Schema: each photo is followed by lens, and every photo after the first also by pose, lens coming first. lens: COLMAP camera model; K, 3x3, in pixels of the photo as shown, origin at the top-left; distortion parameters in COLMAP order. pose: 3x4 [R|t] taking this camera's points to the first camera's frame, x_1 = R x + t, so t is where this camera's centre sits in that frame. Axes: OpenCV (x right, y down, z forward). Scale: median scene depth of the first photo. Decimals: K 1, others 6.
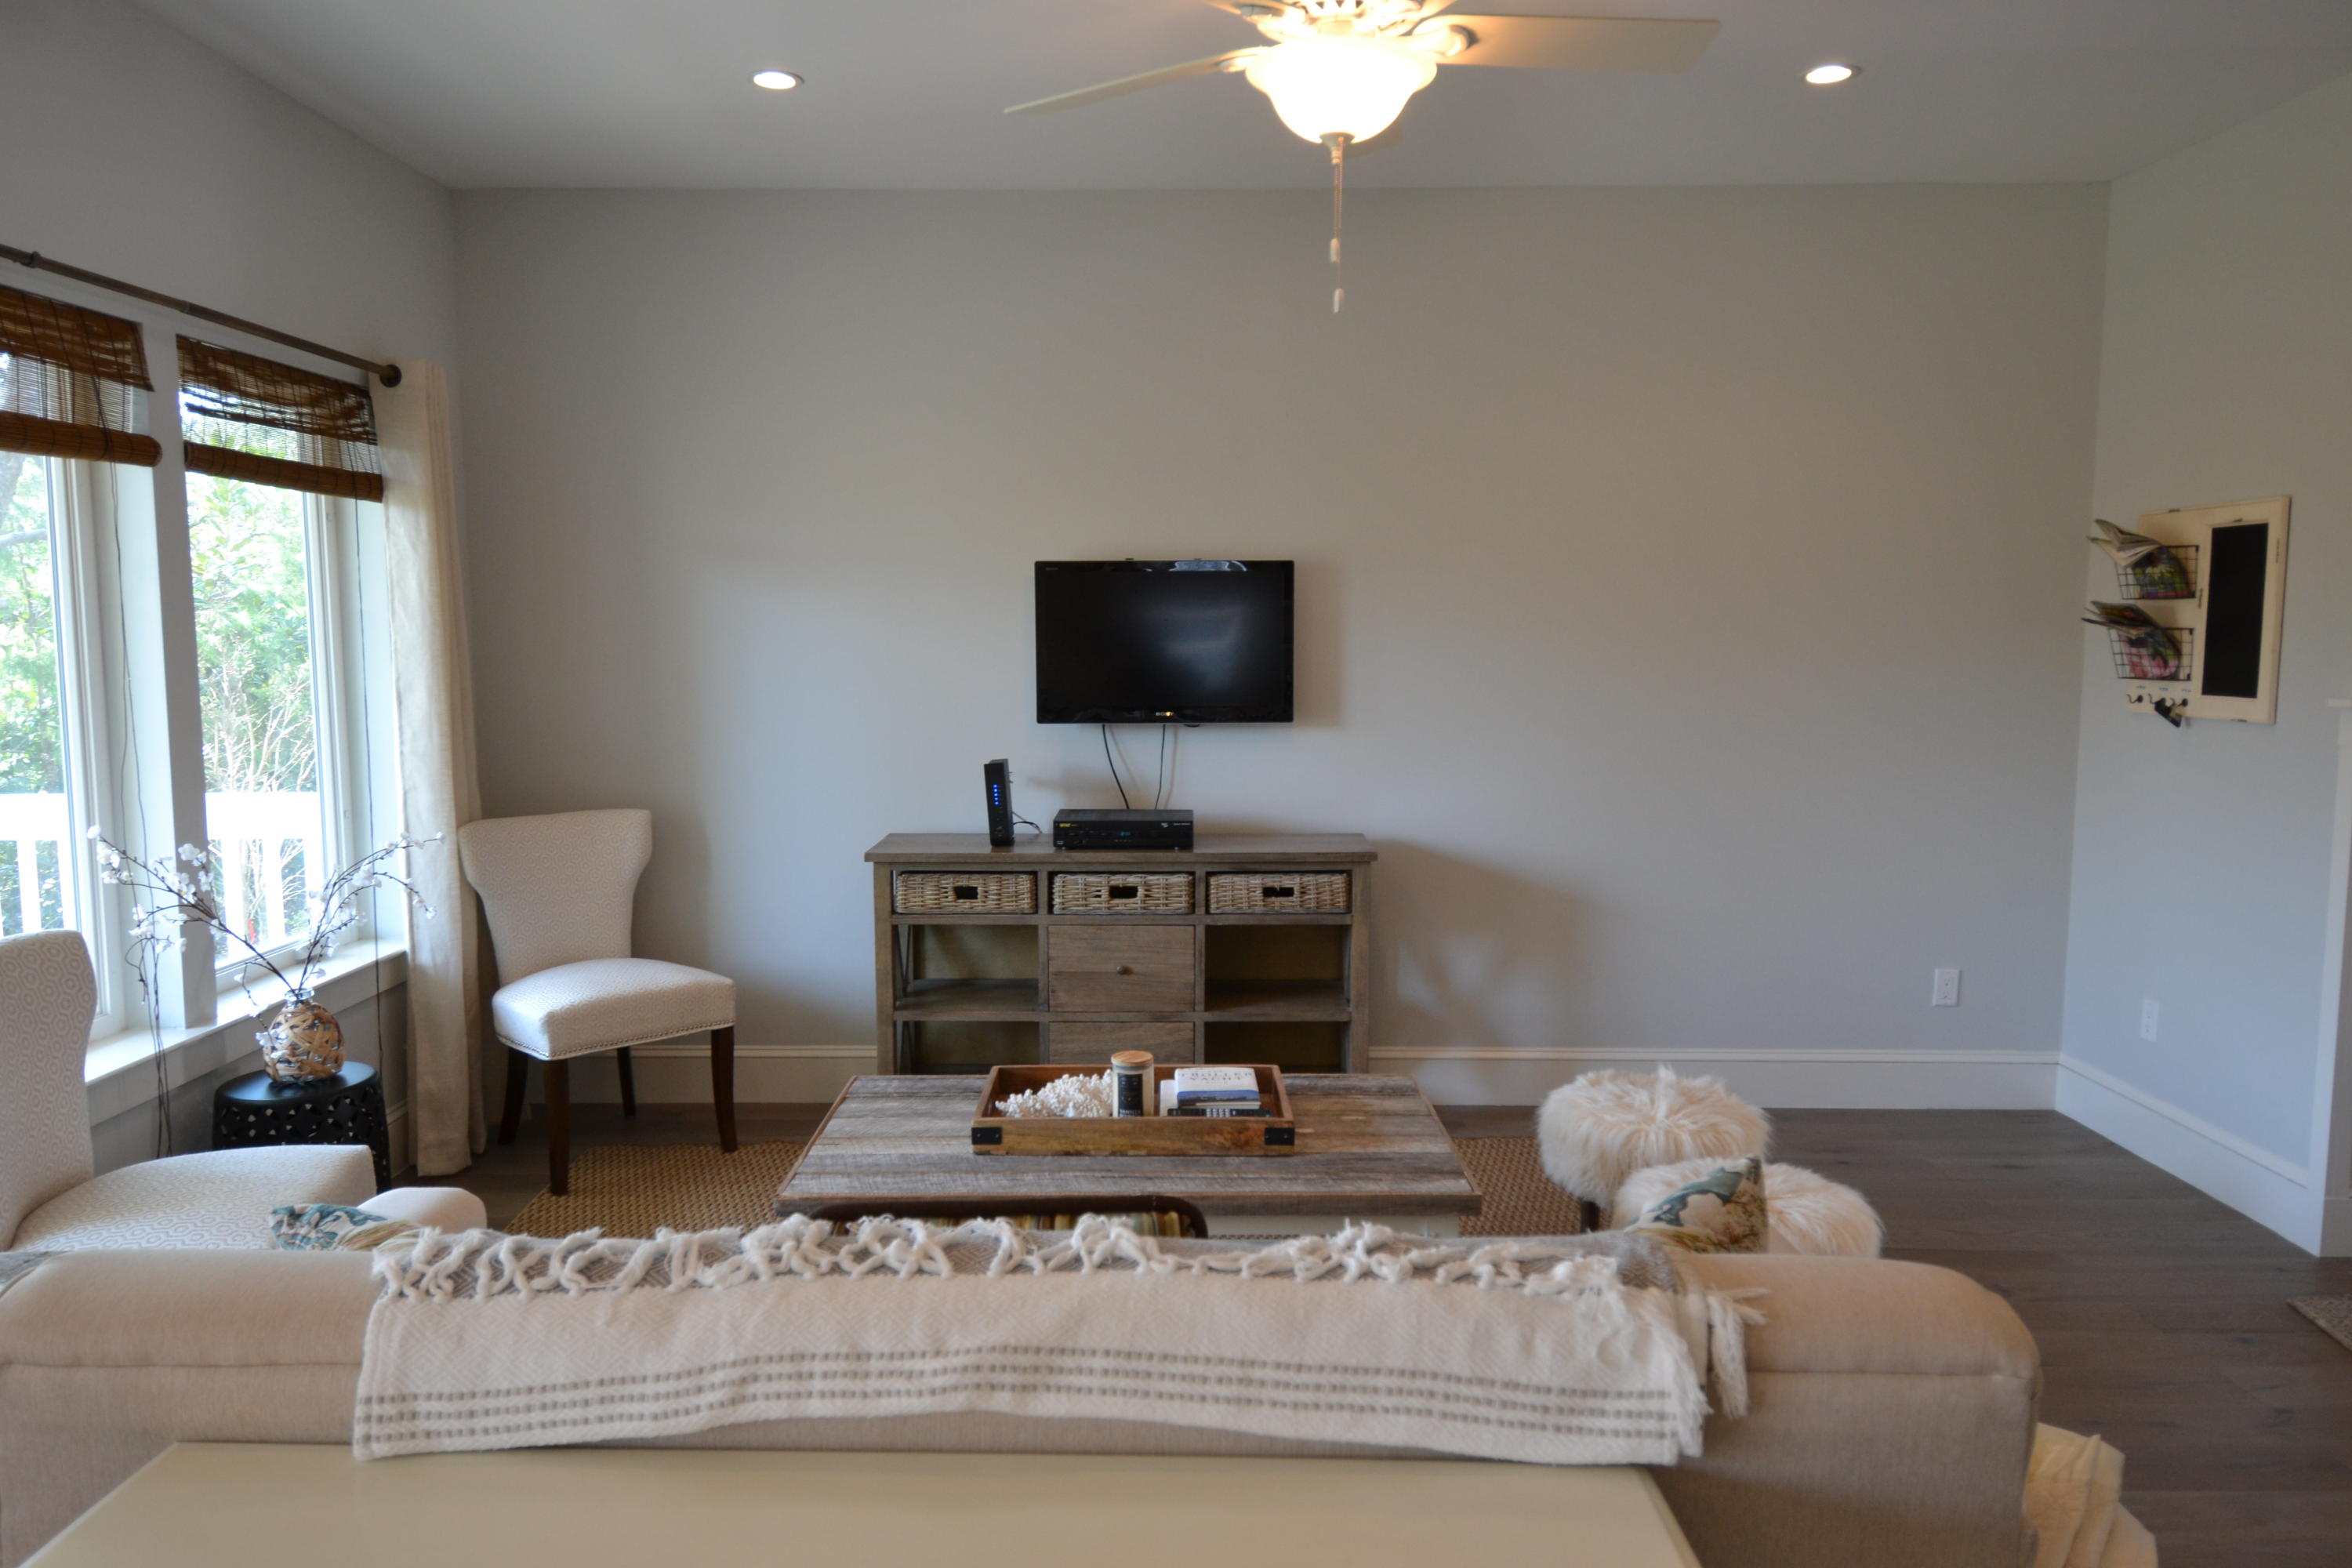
lens RADIAL K [[1609.5, 0, 1170.4], [0, 1609.5, 785.4], [0, 0, 1]] dist [0.057591, -0.061946]
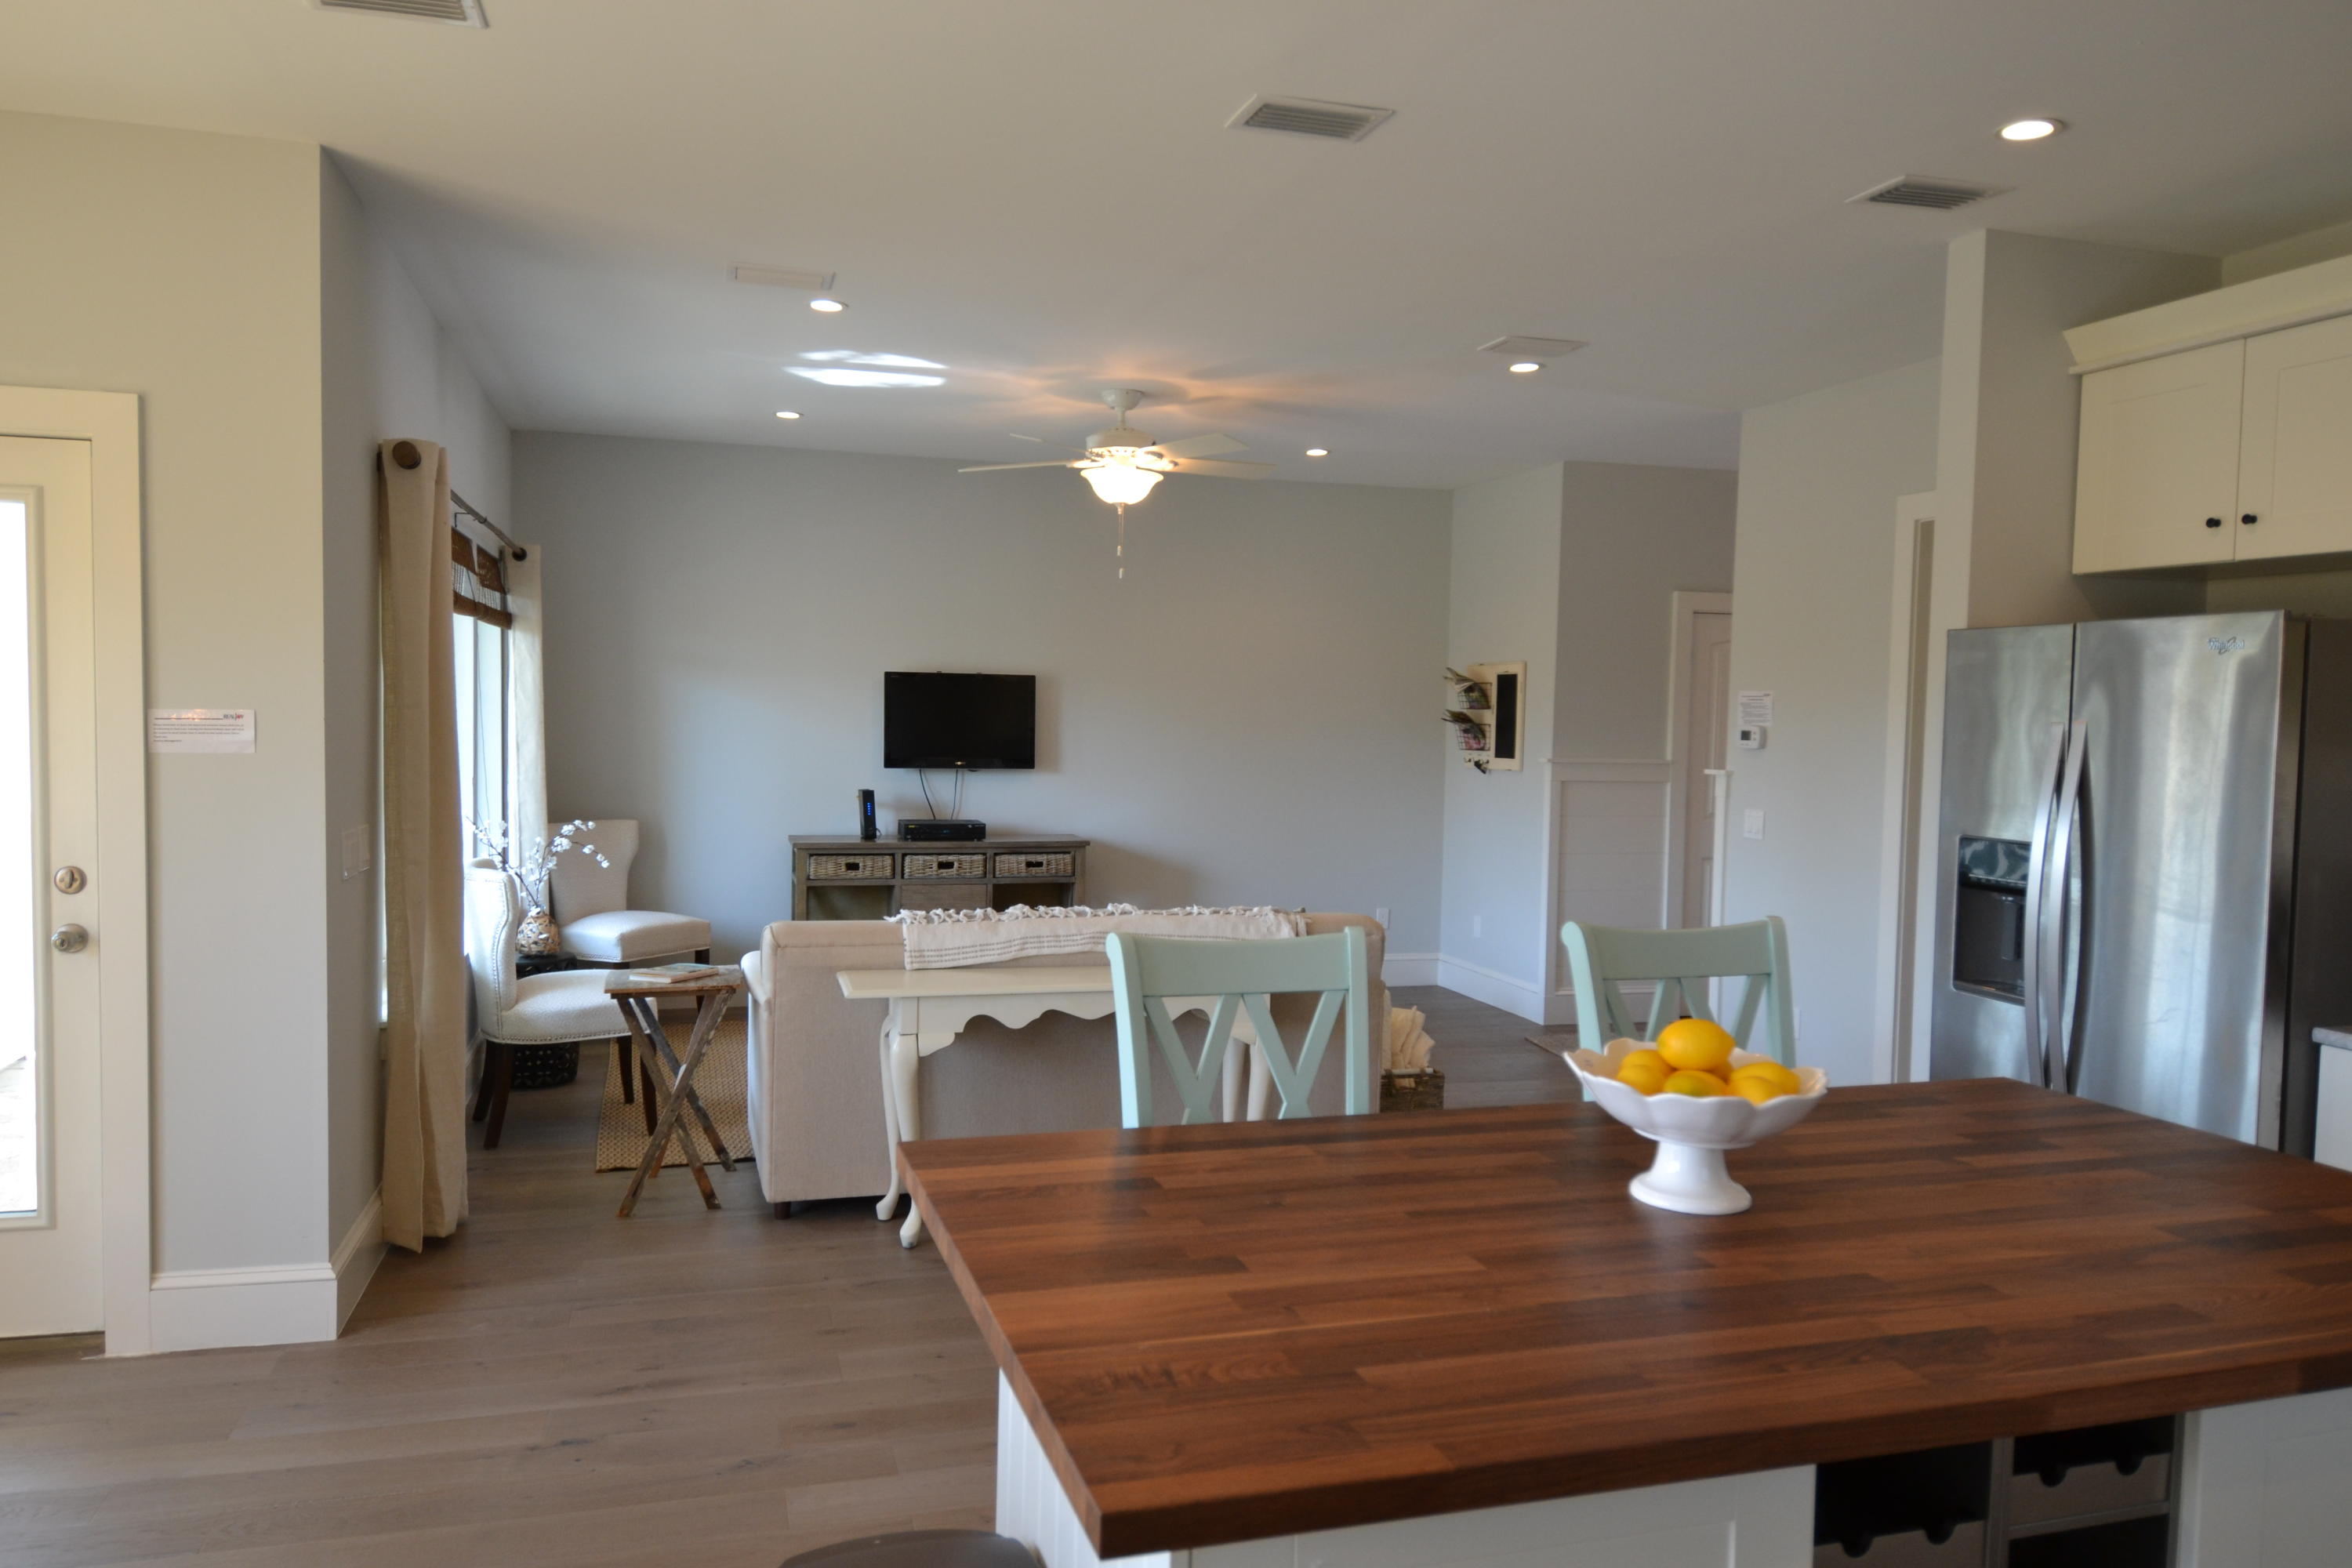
lens RADIAL K [[1609.5, 0, 1165.3], [0, 1609.5, 791.4], [0, 0, 1]] dist [0.057591, -0.061946]
pose [[0.957207, 0.005074, 0.289360, -0.310220], [0.008548, 0.998914, -0.045793, 0.069629], [-0.289279, 0.046307, 0.956124, -0.737115]]
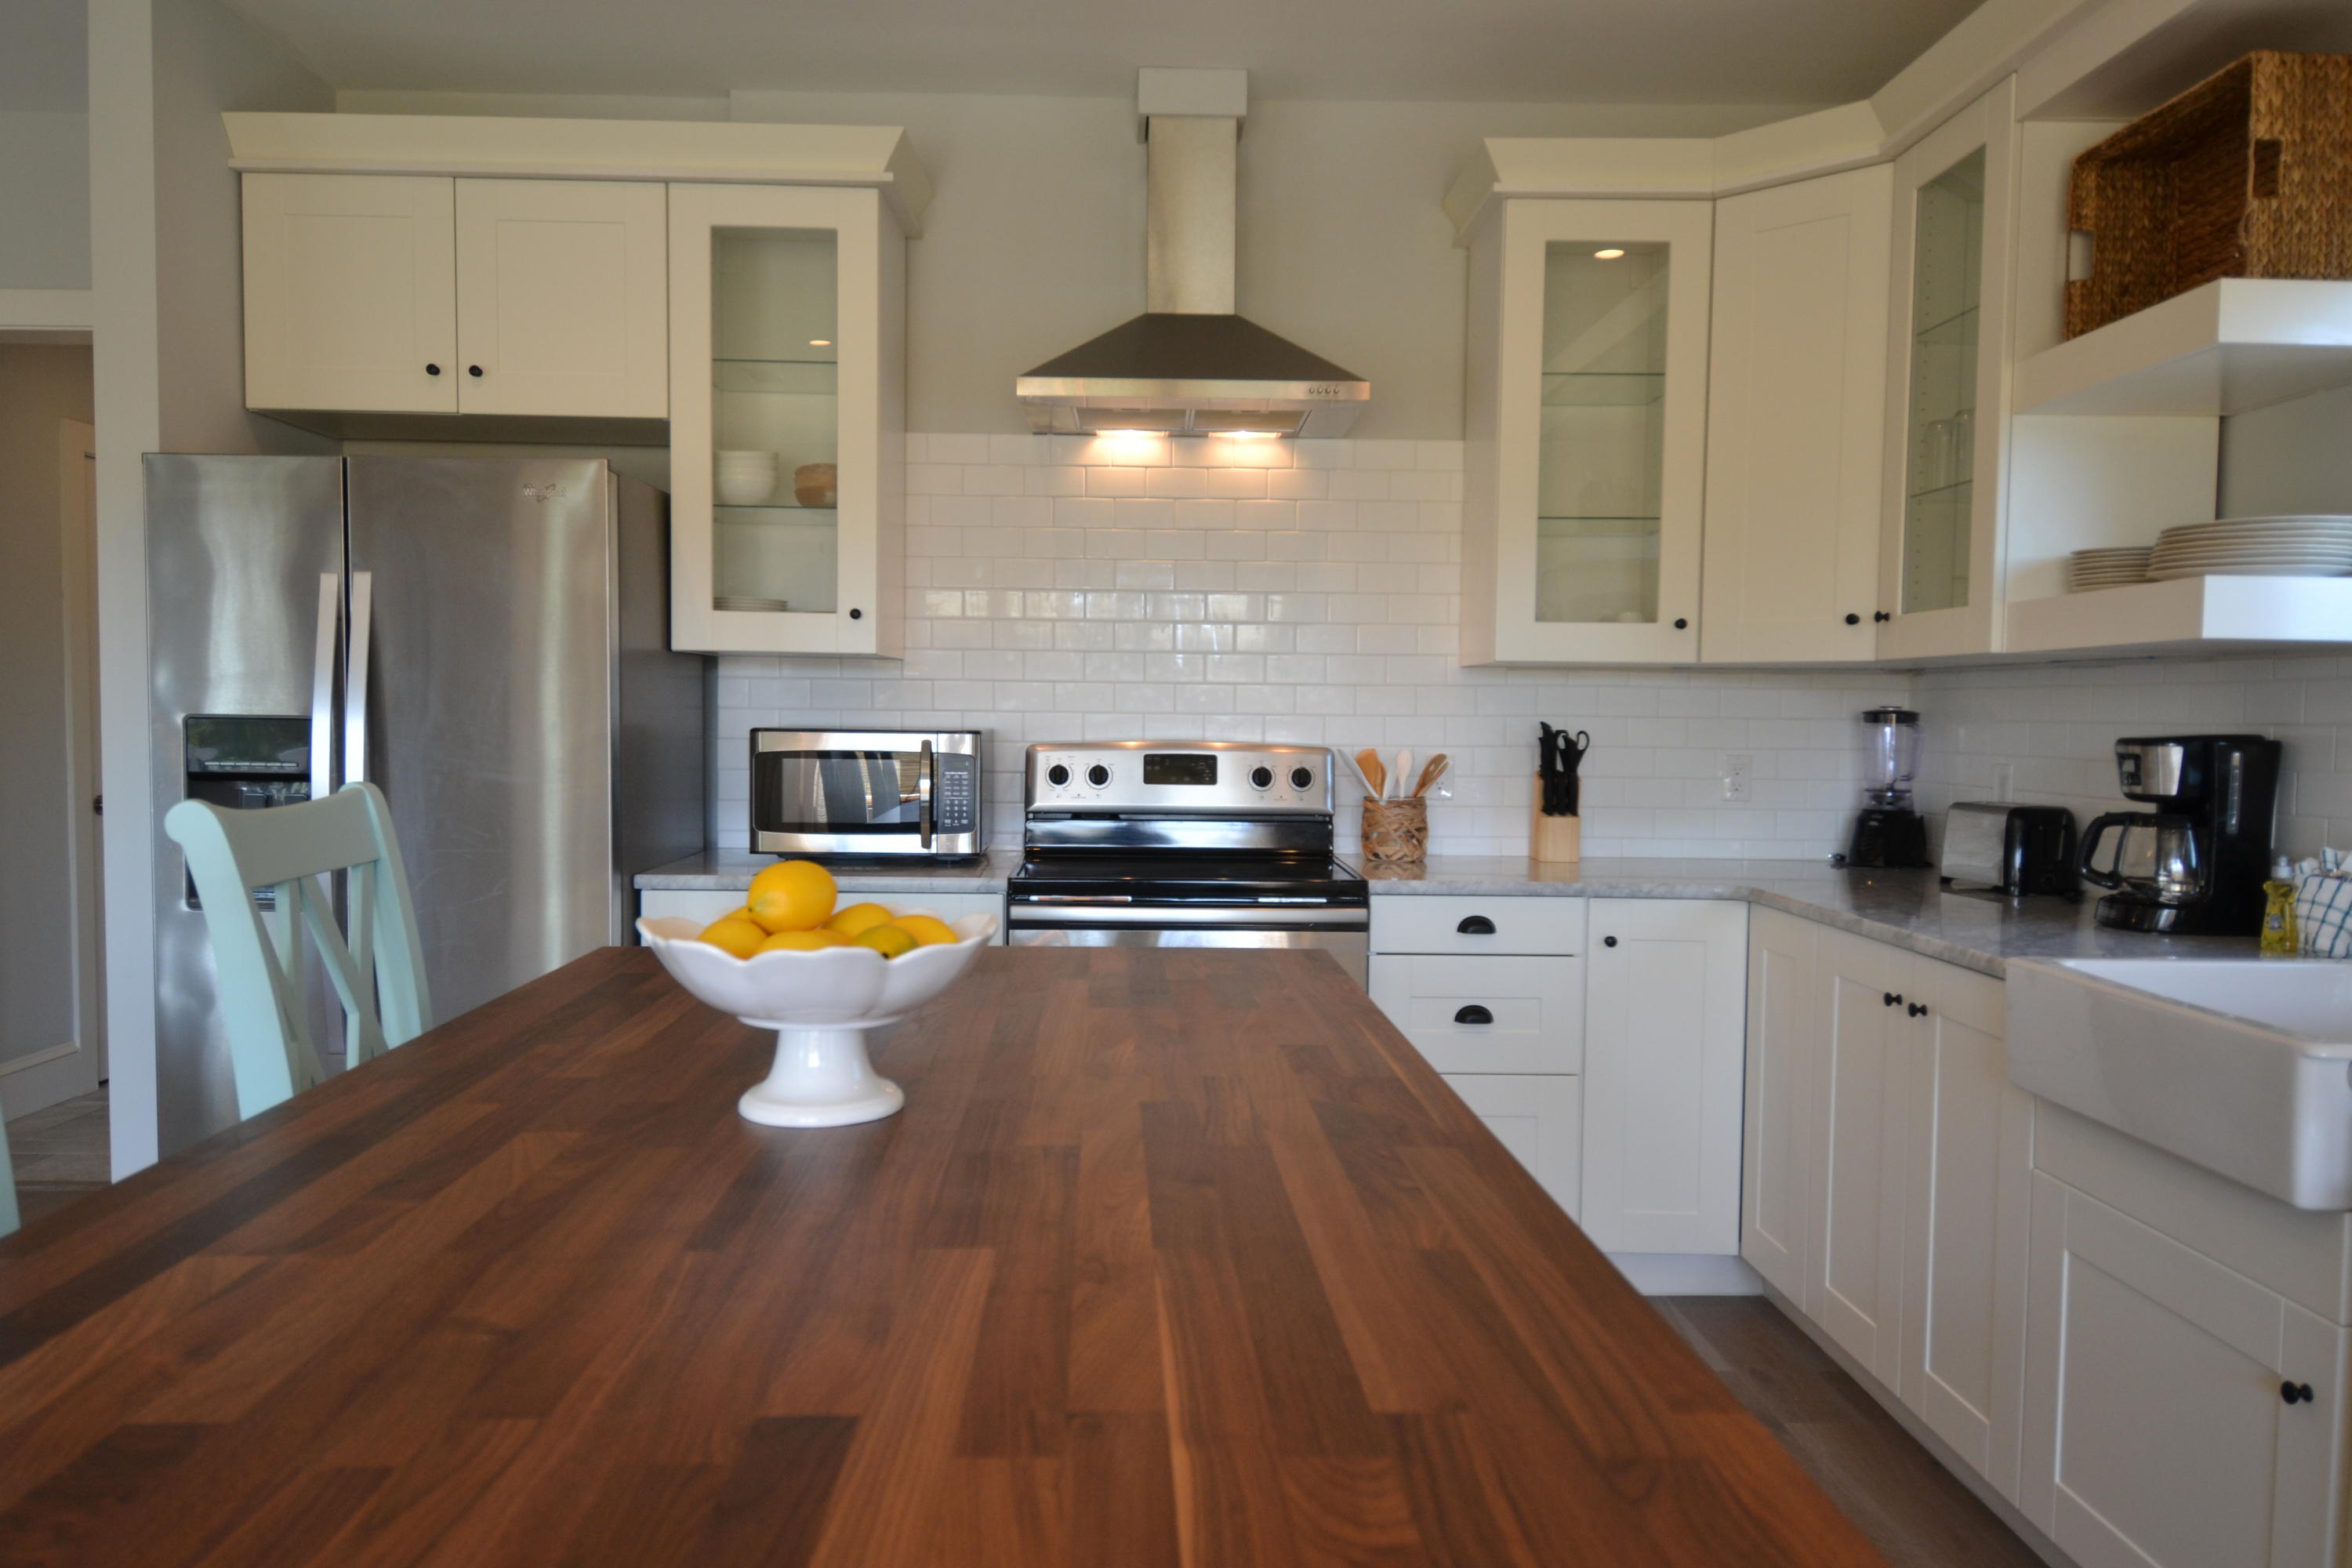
lens RADIAL K [[1609.5, 0, 1161.6], [0, 1609.5, 789.7], [0, 0, 1]] dist [0.057591, -0.061946]
pose [[-0.026010, -0.050224, 0.998399, -0.355581], [0.088390, 0.994710, 0.052342, 0.089473], [-0.995746, 0.089610, -0.021433, -0.415242]]
